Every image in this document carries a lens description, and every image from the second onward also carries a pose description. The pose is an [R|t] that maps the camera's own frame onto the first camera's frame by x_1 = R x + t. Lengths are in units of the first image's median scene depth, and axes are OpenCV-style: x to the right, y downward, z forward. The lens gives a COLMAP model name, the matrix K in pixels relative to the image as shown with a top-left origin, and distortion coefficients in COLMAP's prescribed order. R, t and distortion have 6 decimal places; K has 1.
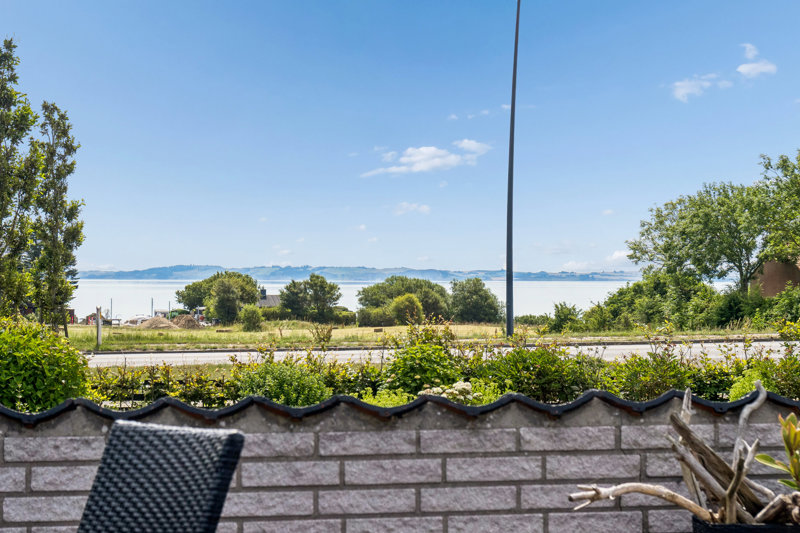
lens RADIAL K [[1530.6, 0, 395.8], [0, 1530.6, 211.1], [0, 0, 1]] dist [-0.001545, 0.000000]
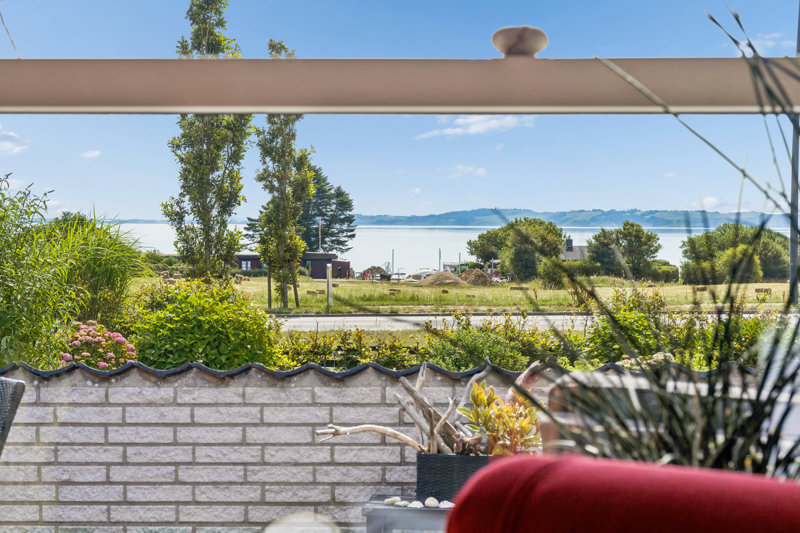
lens RADIAL K [[1832.7, 0, 400.6], [0, 1832.7, 266.9], [0, 0, 1]] dist [0.027004, 0.000000]
pose [[0.983133, 0.005817, -0.182802, 0.064528], [0.006424, 0.997779, 0.066295, -0.011566], [0.182782, -0.066351, 0.980912, -0.091099]]
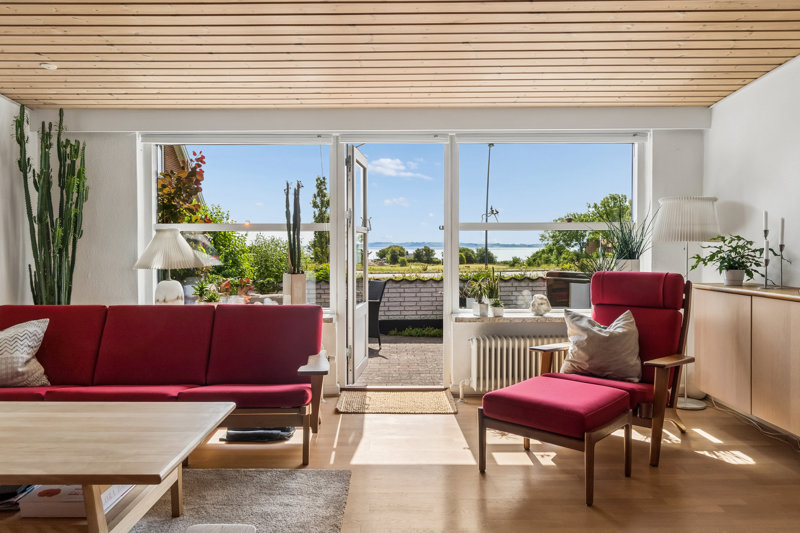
lens RADIAL K [[571.4, 0, 396.5], [0, 571.4, 260.5], [0, 0, 1]] dist [-0.010279, -0.002704]
pose [[0.994381, -0.001246, -0.105857, 0.025082], [0.008425, 0.997691, 0.067396, -0.015658], [0.105529, -0.067910, 0.992095, -0.185042]]
